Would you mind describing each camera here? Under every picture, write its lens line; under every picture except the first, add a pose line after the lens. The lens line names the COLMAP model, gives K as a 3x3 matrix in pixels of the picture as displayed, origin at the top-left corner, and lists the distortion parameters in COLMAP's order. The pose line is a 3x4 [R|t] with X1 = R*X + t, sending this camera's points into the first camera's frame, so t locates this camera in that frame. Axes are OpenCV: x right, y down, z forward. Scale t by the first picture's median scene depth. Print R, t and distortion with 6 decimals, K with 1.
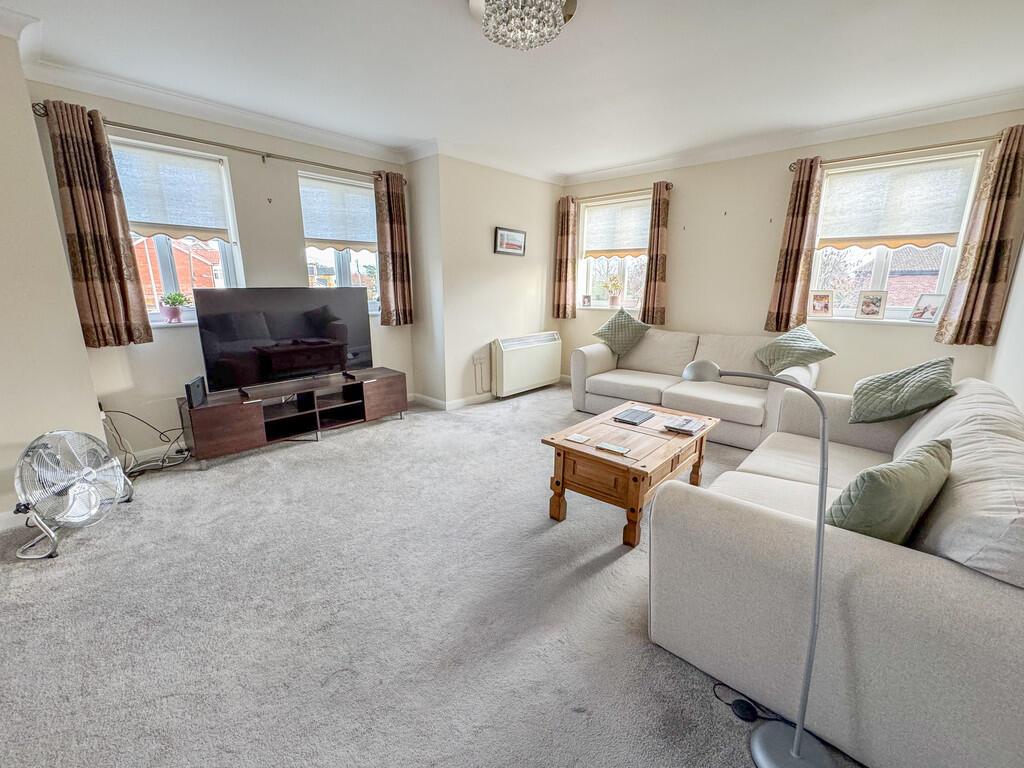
lens RADIAL K [[427.1, 0, 512.0], [0, 427.1, 384.0], [0, 0, 1]] dist [-0.001056, -0.000197]
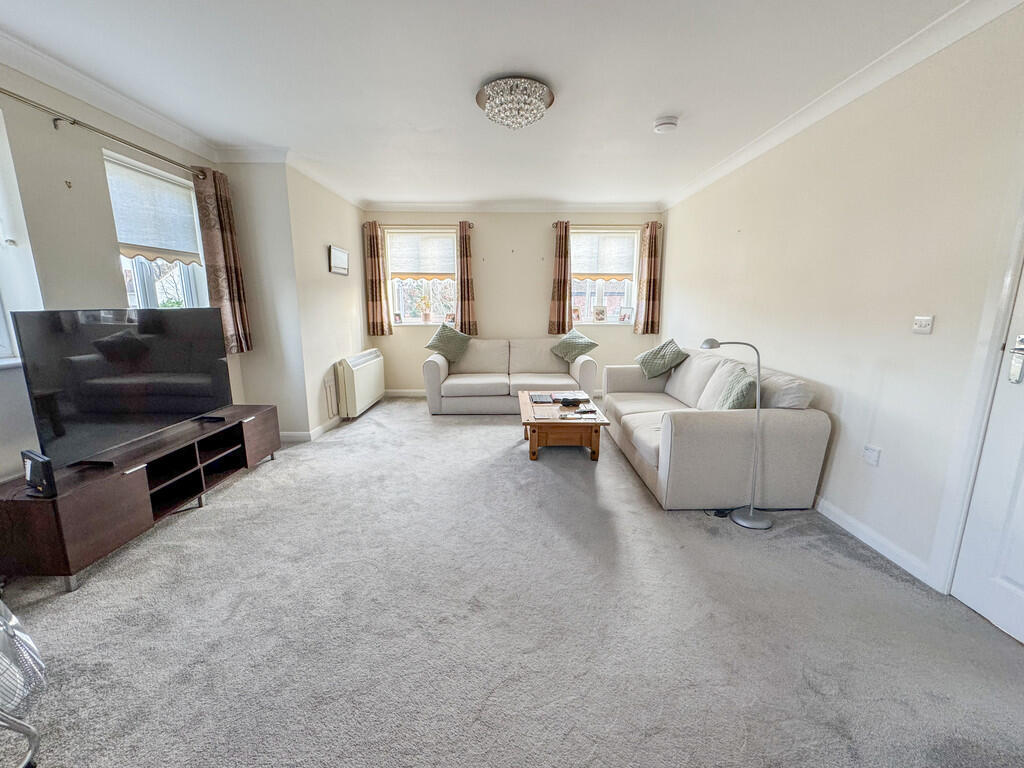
lens RADIAL K [[416.6, 0, 512.0], [0, 416.6, 384.0], [0, 0, 1]] dist [-0.000971, -0.000082]
pose [[0.734042, -0.134304, 0.665691, -0.444307], [0.159637, 0.986906, 0.023082, -0.010743], [-0.660074, 0.089326, 0.745871, 0.044903]]
